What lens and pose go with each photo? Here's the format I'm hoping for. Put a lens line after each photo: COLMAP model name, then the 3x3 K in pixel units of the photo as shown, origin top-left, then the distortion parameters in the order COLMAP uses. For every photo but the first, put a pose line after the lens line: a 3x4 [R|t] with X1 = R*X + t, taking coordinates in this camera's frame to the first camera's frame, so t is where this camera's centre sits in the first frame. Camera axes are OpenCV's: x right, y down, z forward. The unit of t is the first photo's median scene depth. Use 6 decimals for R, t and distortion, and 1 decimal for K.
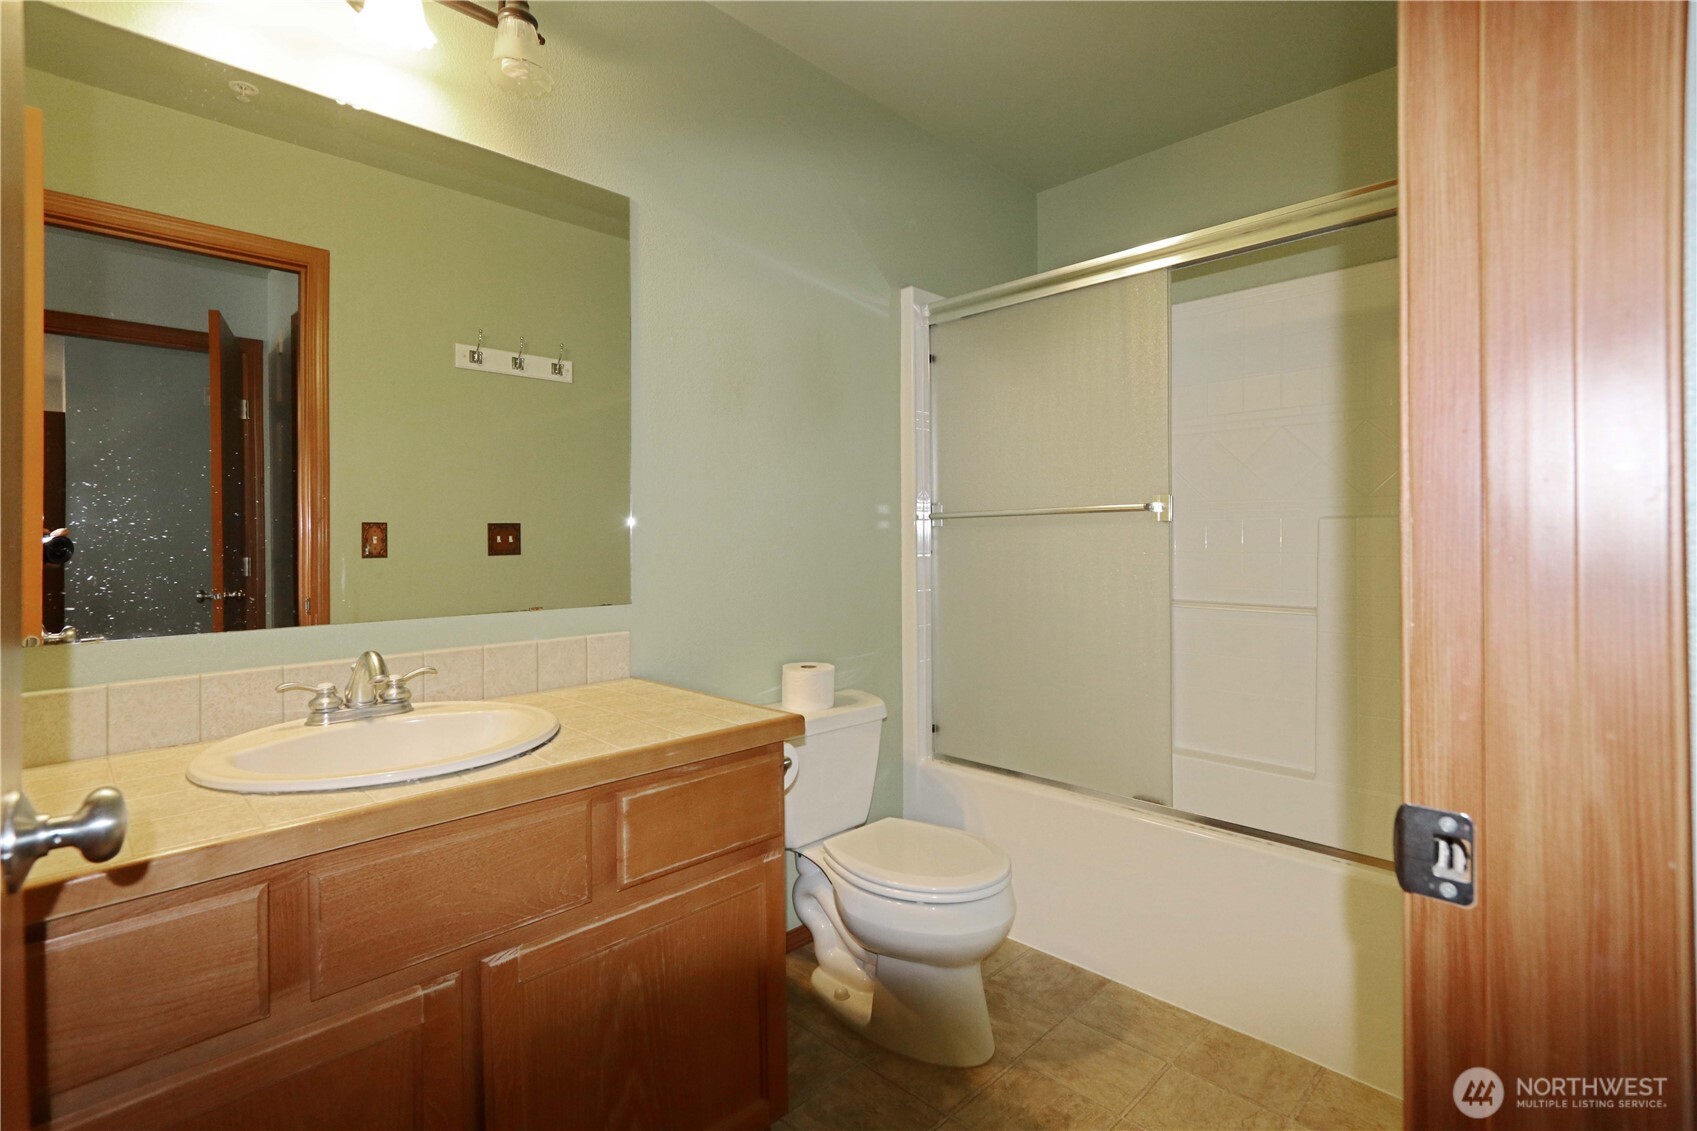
lens RADIAL K [[786.6, 0, 845.0], [0, 786.6, 536.2], [0, 0, 1]] dist [-0.000222, 0.000353]
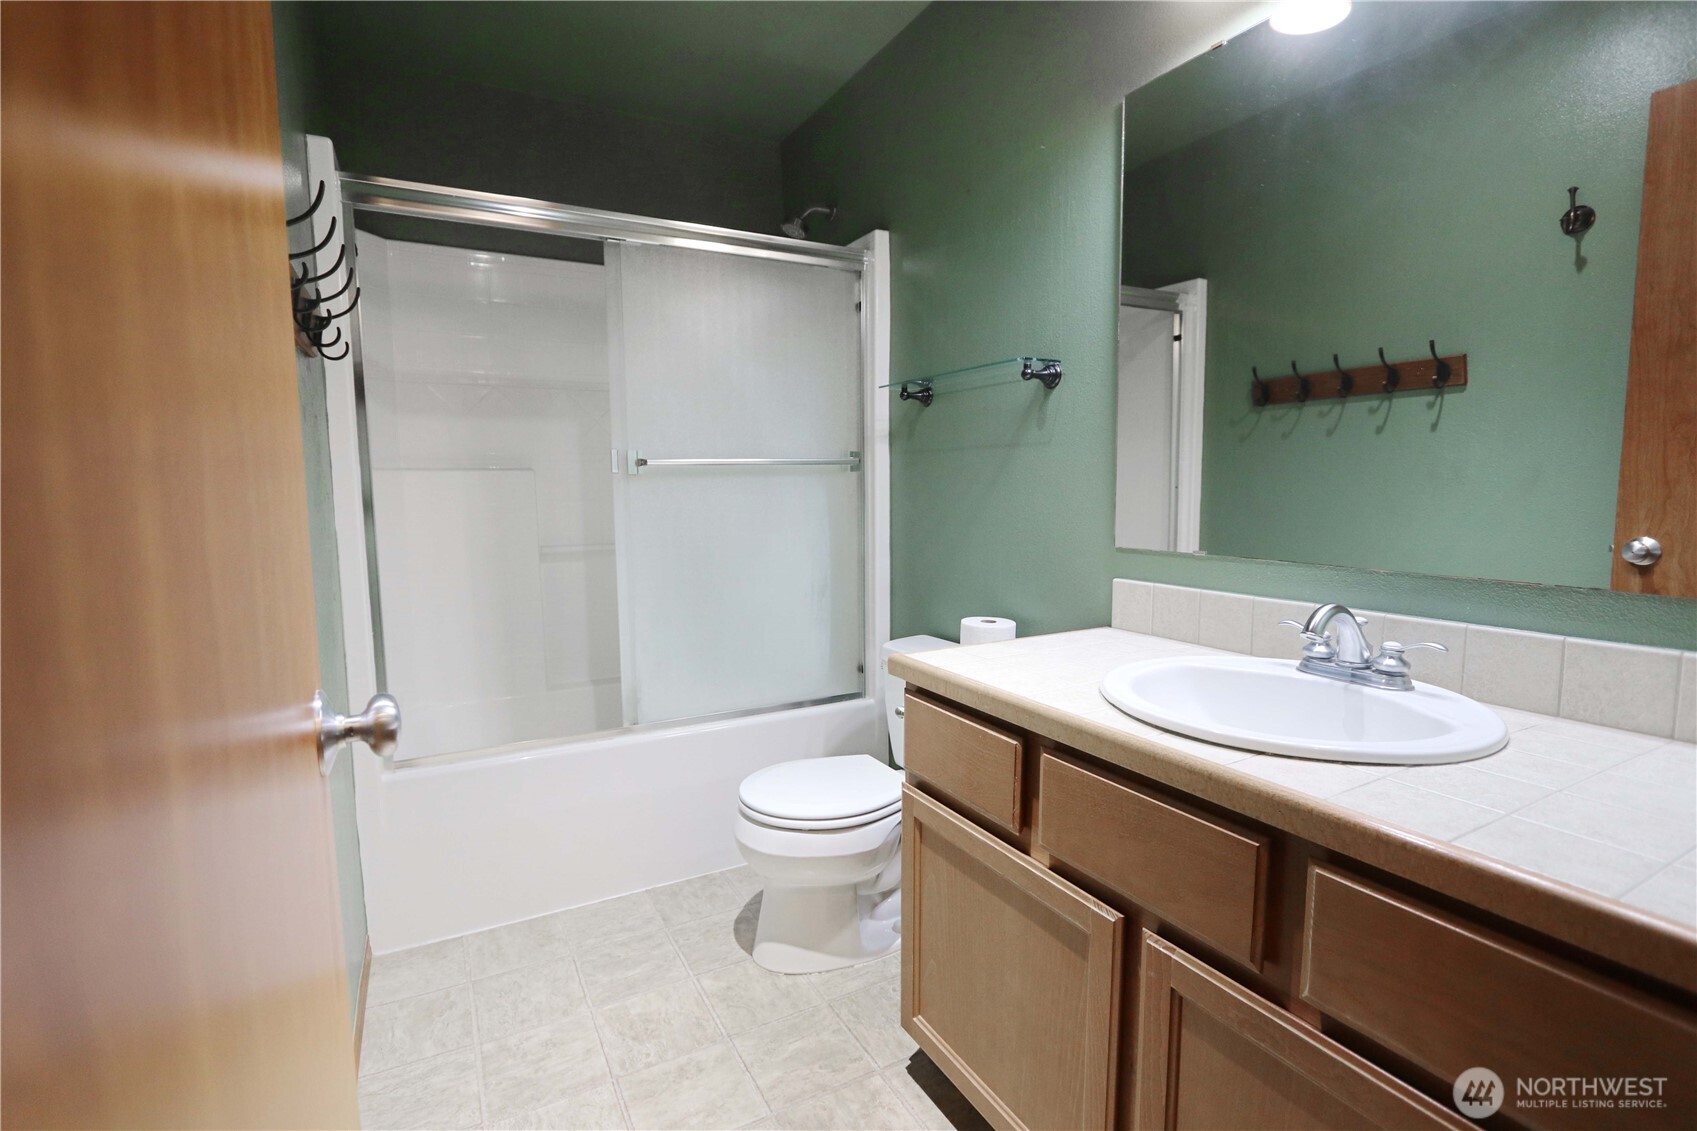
lens RADIAL K [[786.6, 0, 845.0], [0, 786.6, 536.2], [0, 0, 1]] dist [-0.000222, 0.000353]
pose [[-0.288022, 0.054156, -0.956091, 0.500940], [-0.001083, 0.998381, 0.056878, -0.003219], [0.957623, 0.017418, -0.287497, 0.658722]]
